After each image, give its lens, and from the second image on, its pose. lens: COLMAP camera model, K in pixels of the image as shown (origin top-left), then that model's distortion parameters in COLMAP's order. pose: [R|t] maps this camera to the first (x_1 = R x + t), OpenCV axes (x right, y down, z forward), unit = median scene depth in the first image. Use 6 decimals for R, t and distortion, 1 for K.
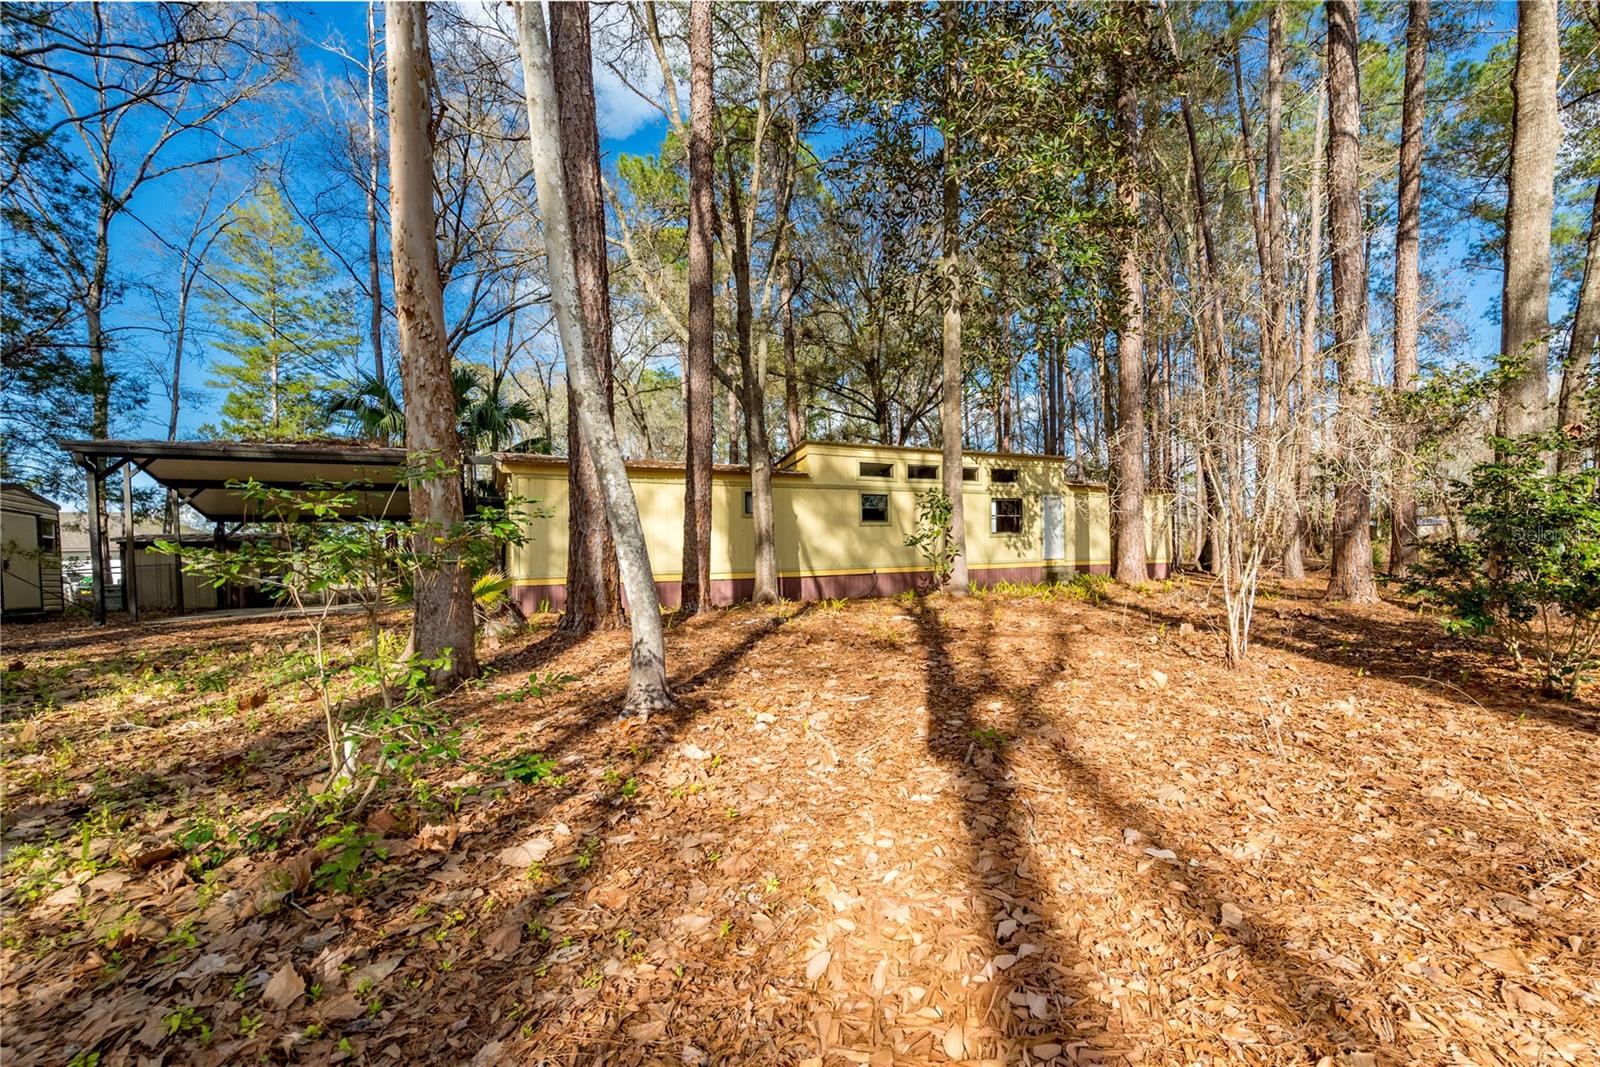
lens RADIAL K [[665.8, 0, 800.0], [0, 665.8, 533.5], [0, 0, 1]] dist [0.000587, -0.000093]
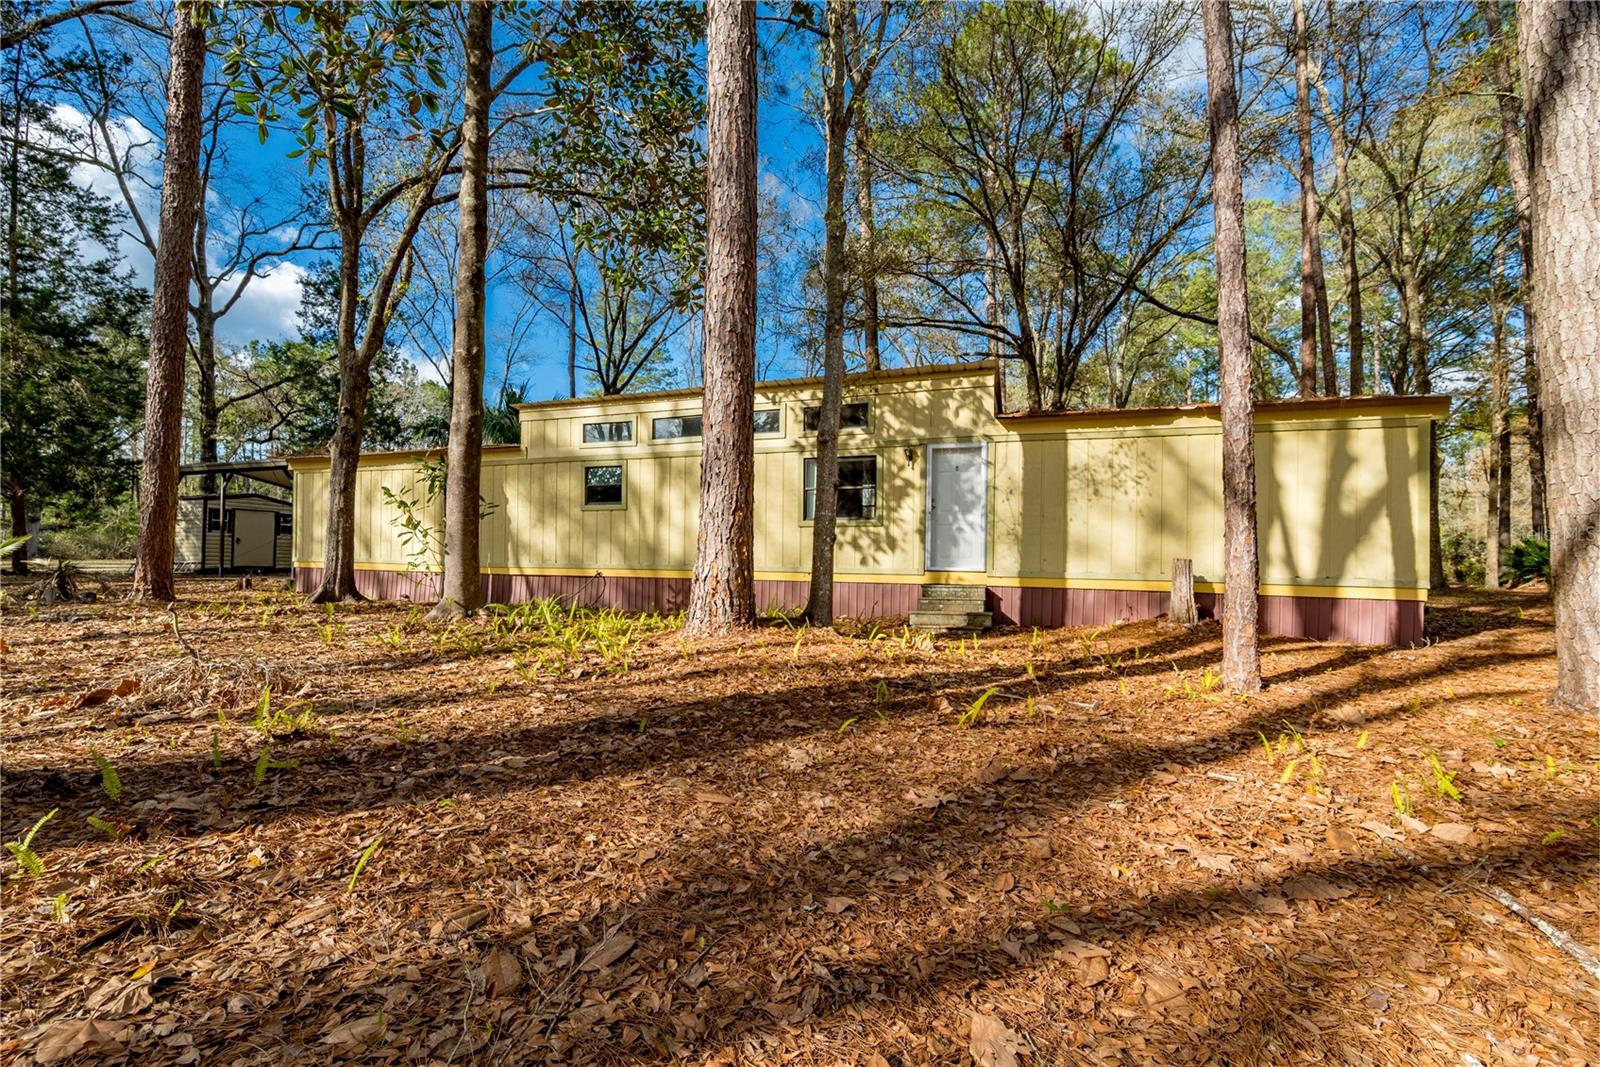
lens RADIAL K [[665.8, 0, 800.0], [0, 665.8, 533.5], [0, 0, 1]] dist [0.000587, -0.000093]
pose [[0.663887, 0.004837, -0.747817, 0.709002], [-0.004420, 0.999987, 0.002544, 0.008945], [0.747820, 0.001617, 0.663900, 0.610709]]
